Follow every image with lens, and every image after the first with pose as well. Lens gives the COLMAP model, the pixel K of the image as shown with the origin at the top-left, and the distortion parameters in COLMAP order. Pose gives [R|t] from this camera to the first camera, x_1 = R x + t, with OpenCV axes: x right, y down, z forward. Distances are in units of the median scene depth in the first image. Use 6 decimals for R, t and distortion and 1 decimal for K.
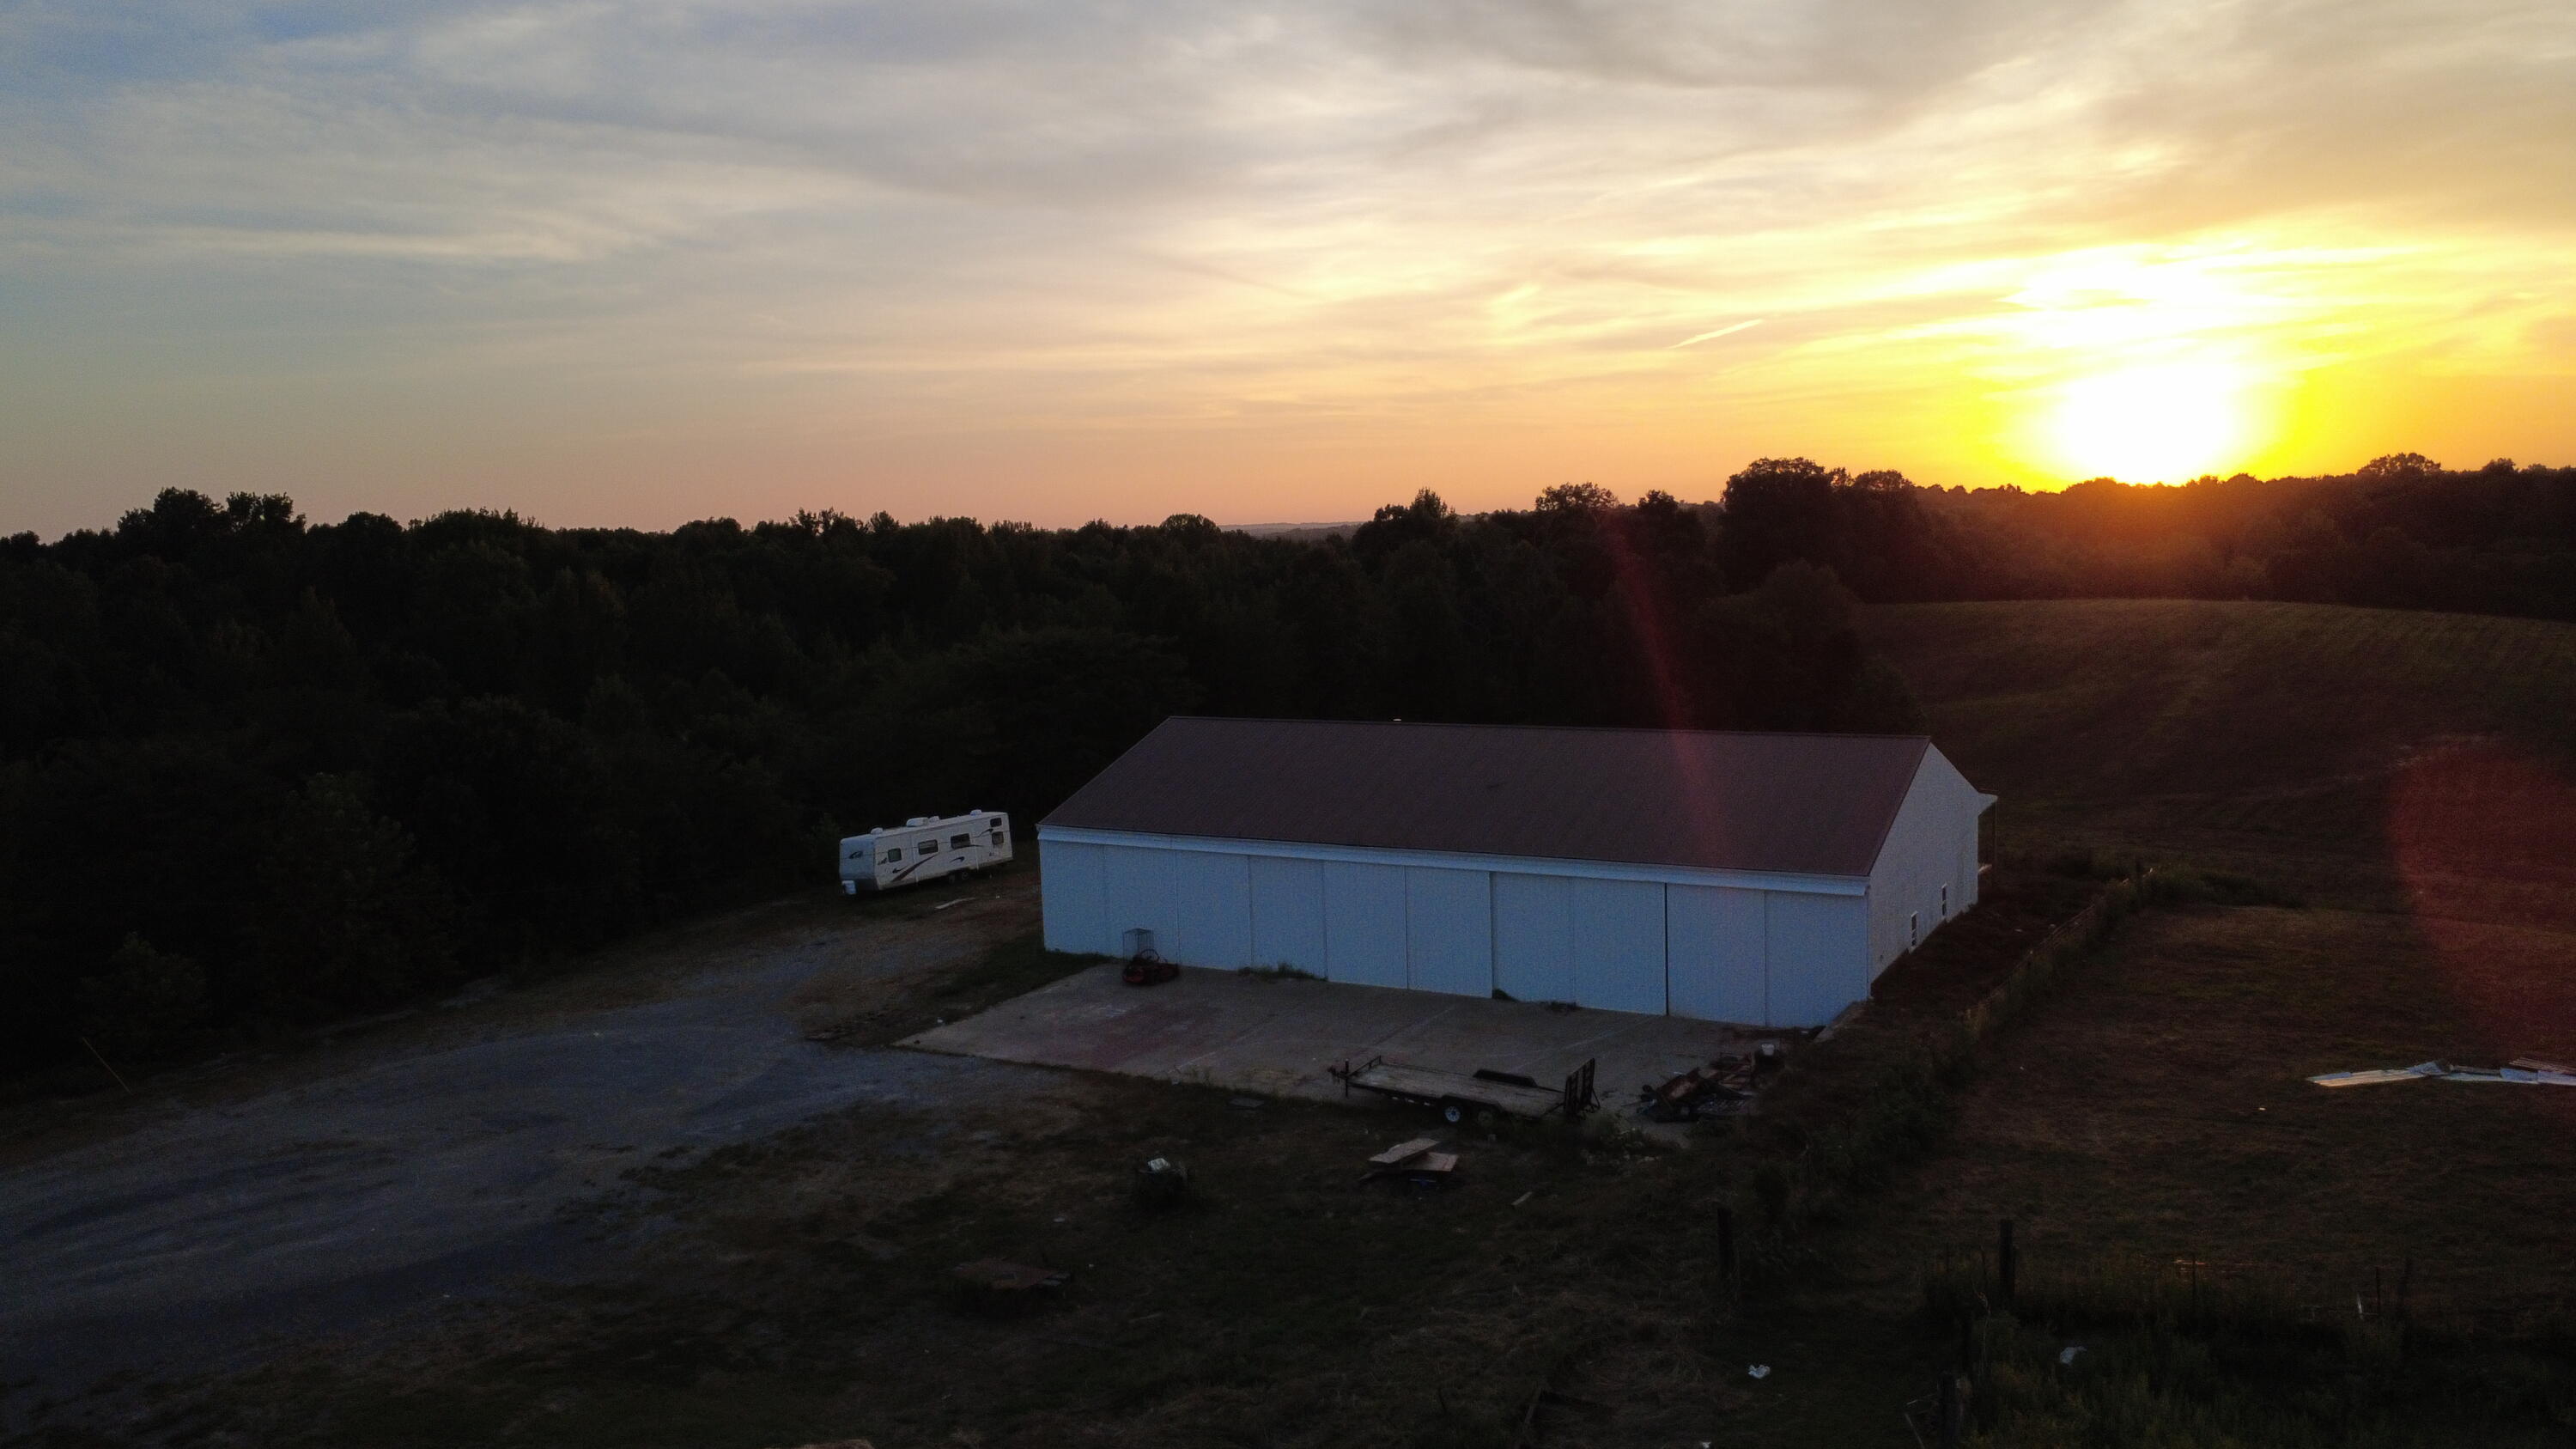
lens RADIAL K [[1870.2, 0, 1288.0], [0, 1870.2, 724.5], [0, 0, 1]] dist [-0.001384, 0.000548]
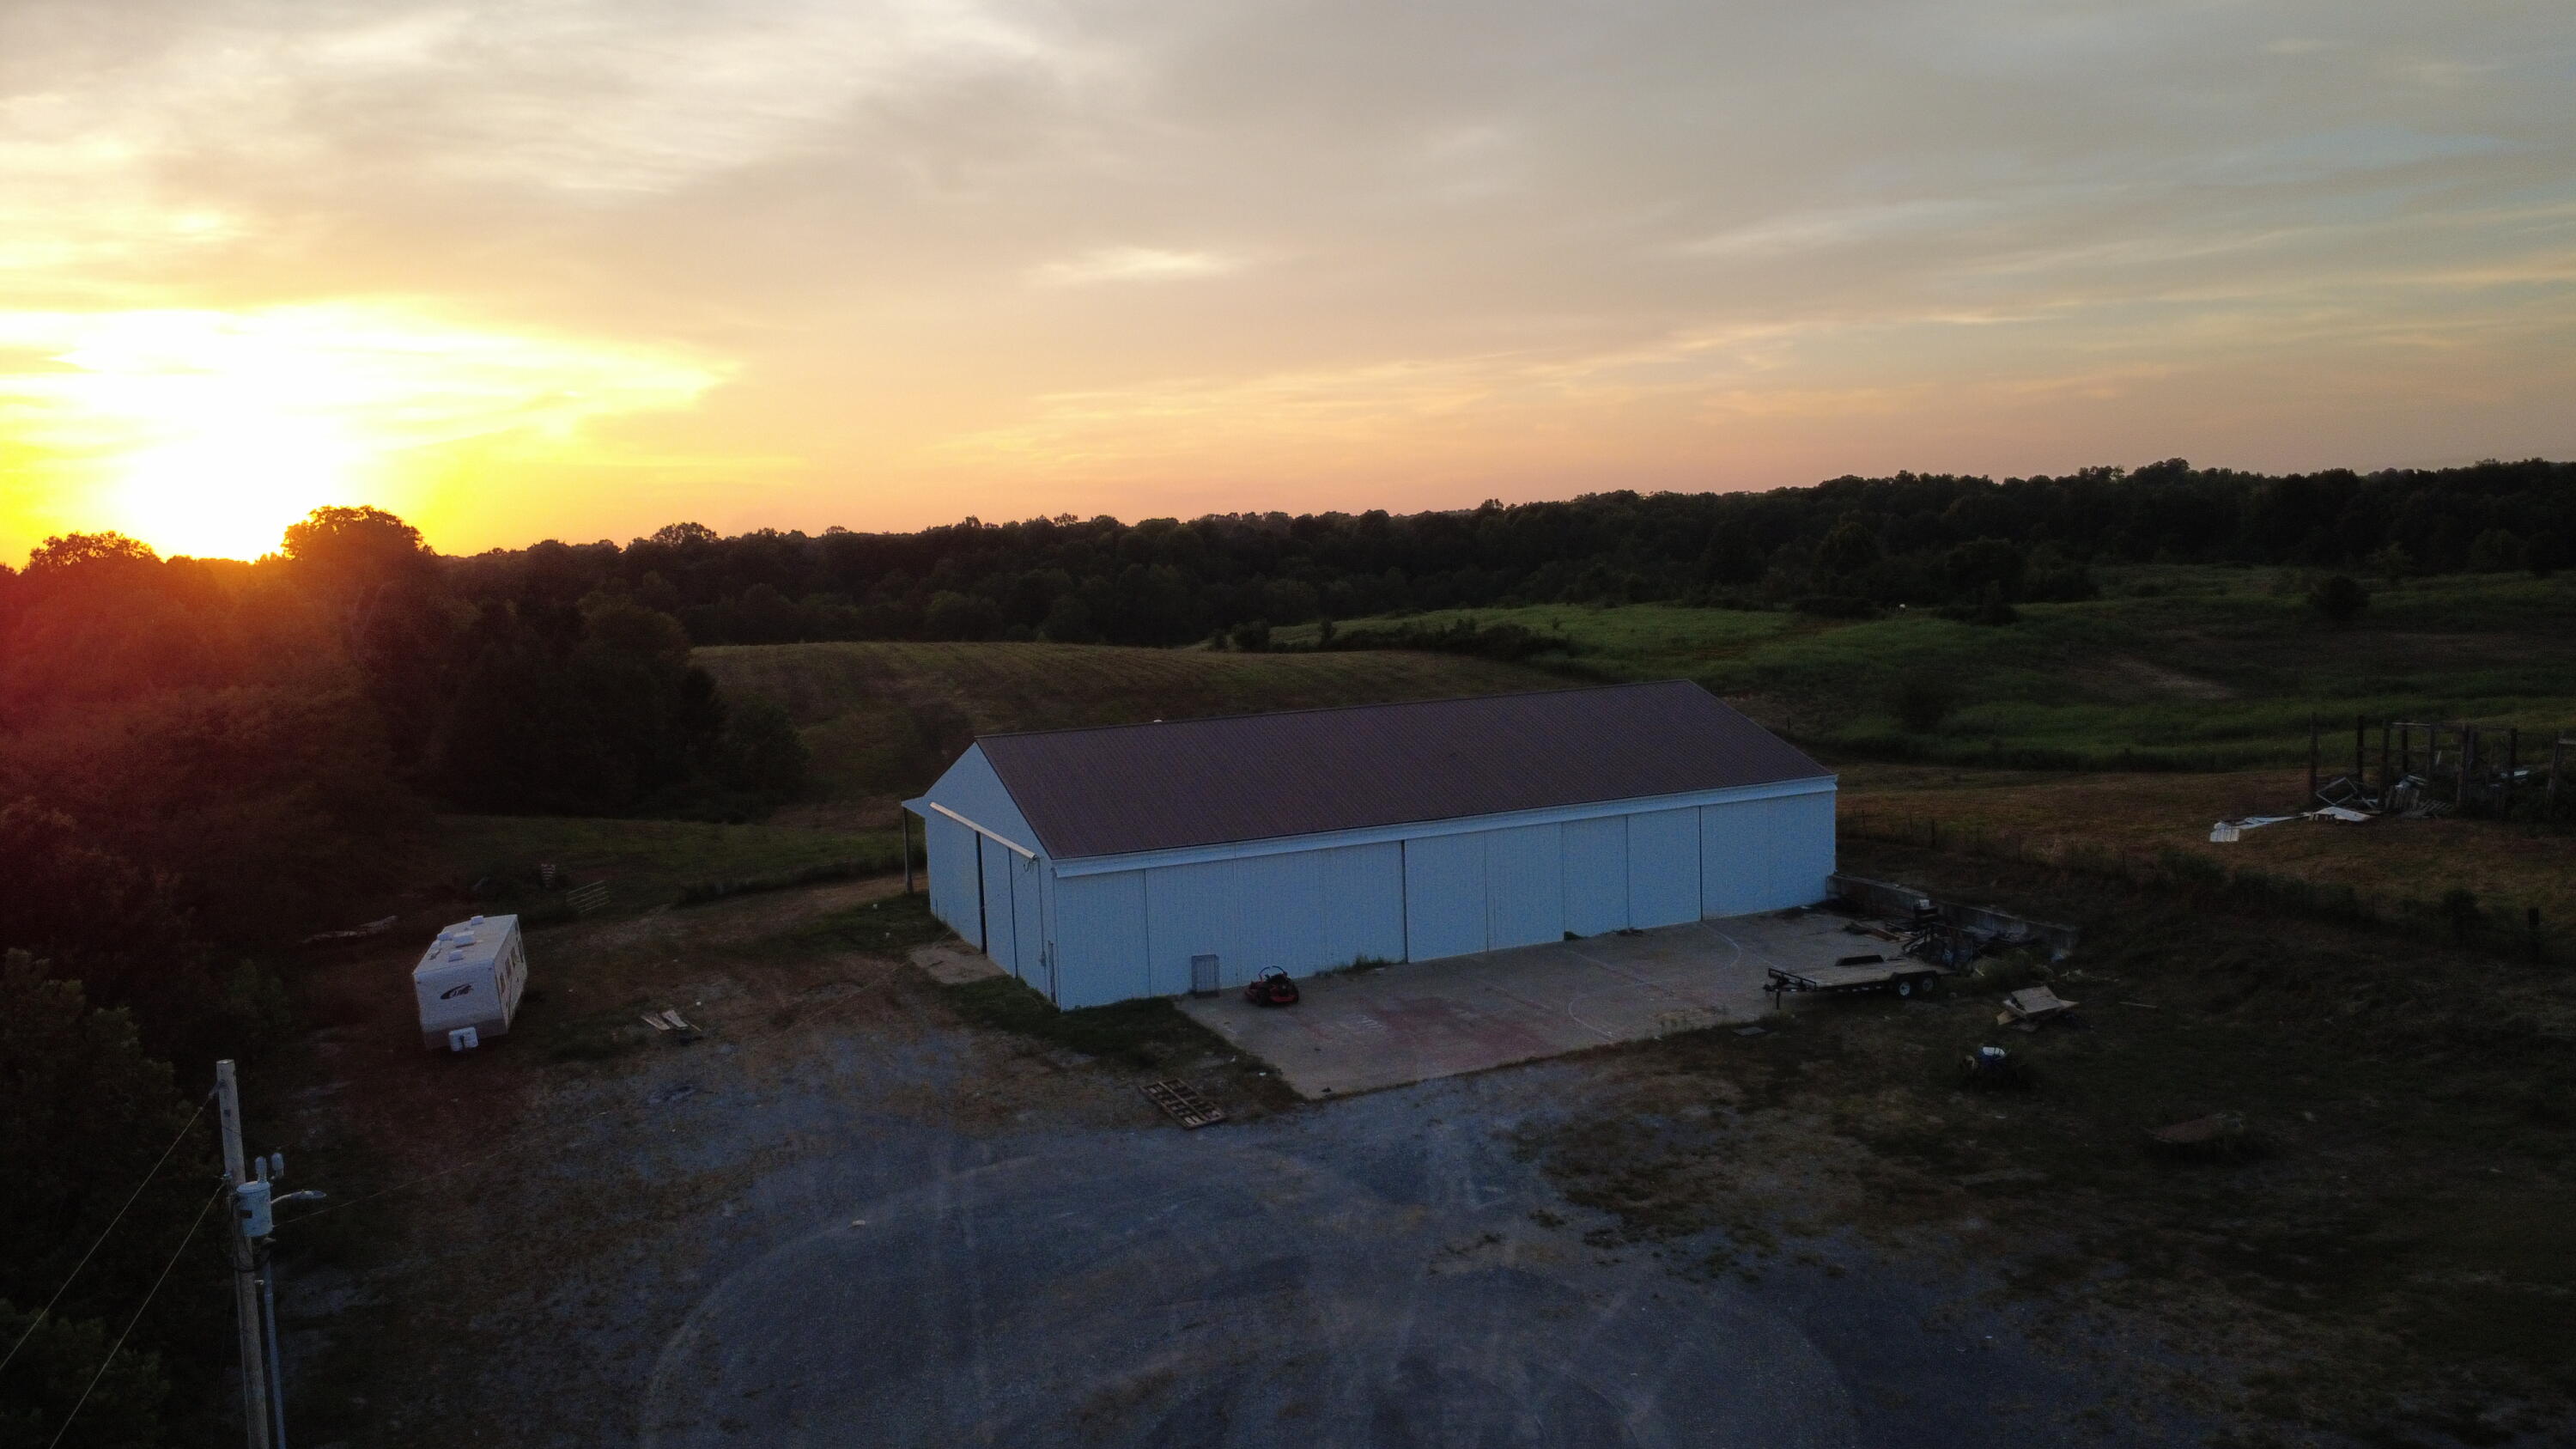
lens RADIAL K [[1870.2, 0, 1288.0], [0, 1870.2, 724.5], [0, 0, 1]] dist [-0.001384, 0.000548]
pose [[0.598512, -0.072319, 0.797843, -0.956961], [0.104485, 0.994457, 0.011760, -0.007427], [-0.794271, 0.076324, 0.602750, 0.537832]]
